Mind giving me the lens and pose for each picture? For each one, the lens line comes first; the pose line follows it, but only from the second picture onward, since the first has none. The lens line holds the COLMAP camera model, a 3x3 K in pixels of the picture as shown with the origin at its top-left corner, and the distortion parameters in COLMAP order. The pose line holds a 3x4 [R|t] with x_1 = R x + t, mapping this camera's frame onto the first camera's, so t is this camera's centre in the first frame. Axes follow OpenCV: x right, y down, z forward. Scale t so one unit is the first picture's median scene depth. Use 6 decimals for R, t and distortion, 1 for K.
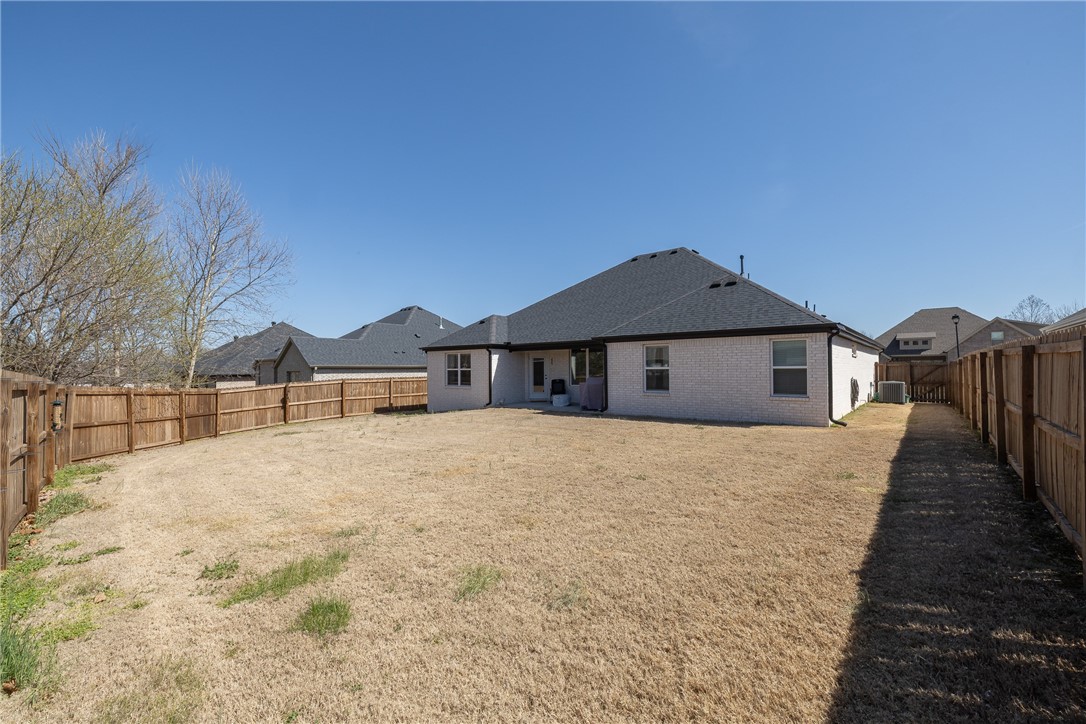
lens RADIAL K [[452.6, 0, 553.9], [0, 452.6, 367.5], [0, 0, 1]] dist [0.002024, -0.000134]
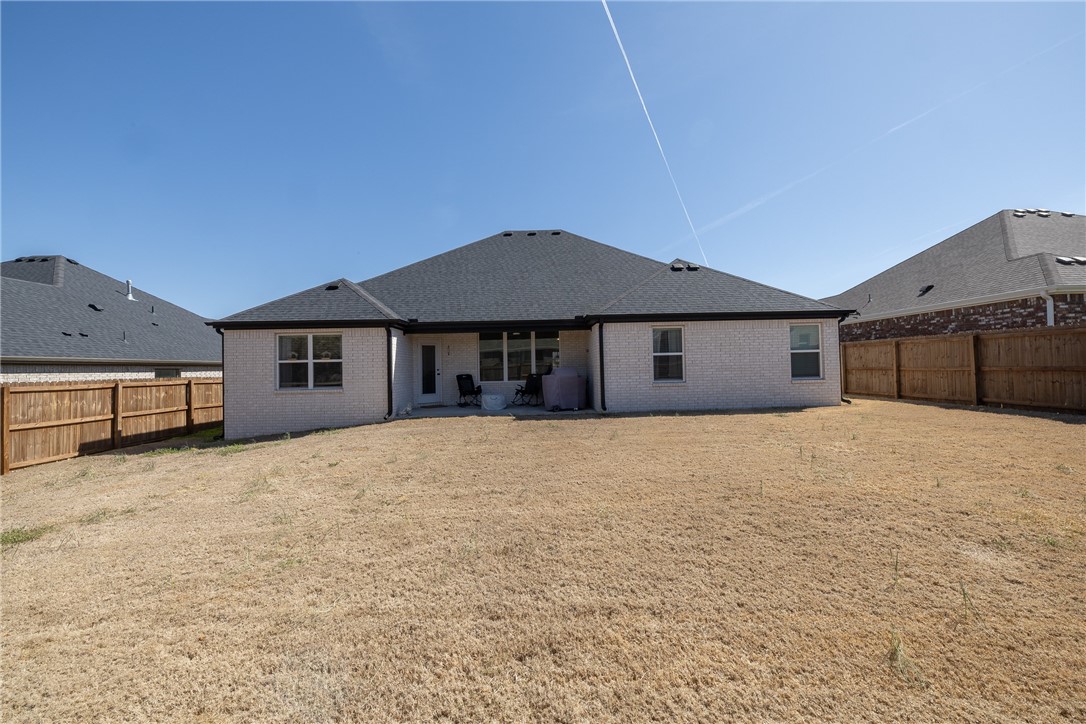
lens RADIAL K [[452.6, 0, 543.1], [0, 452.6, 358.0], [0, 0, 1]] dist [0.002024, -0.000134]
pose [[0.772072, 0.005442, 0.635511, -0.358501], [0.013539, 0.999596, -0.025008, 0.019597], [-0.635391, 0.027913, 0.771686, 0.348710]]
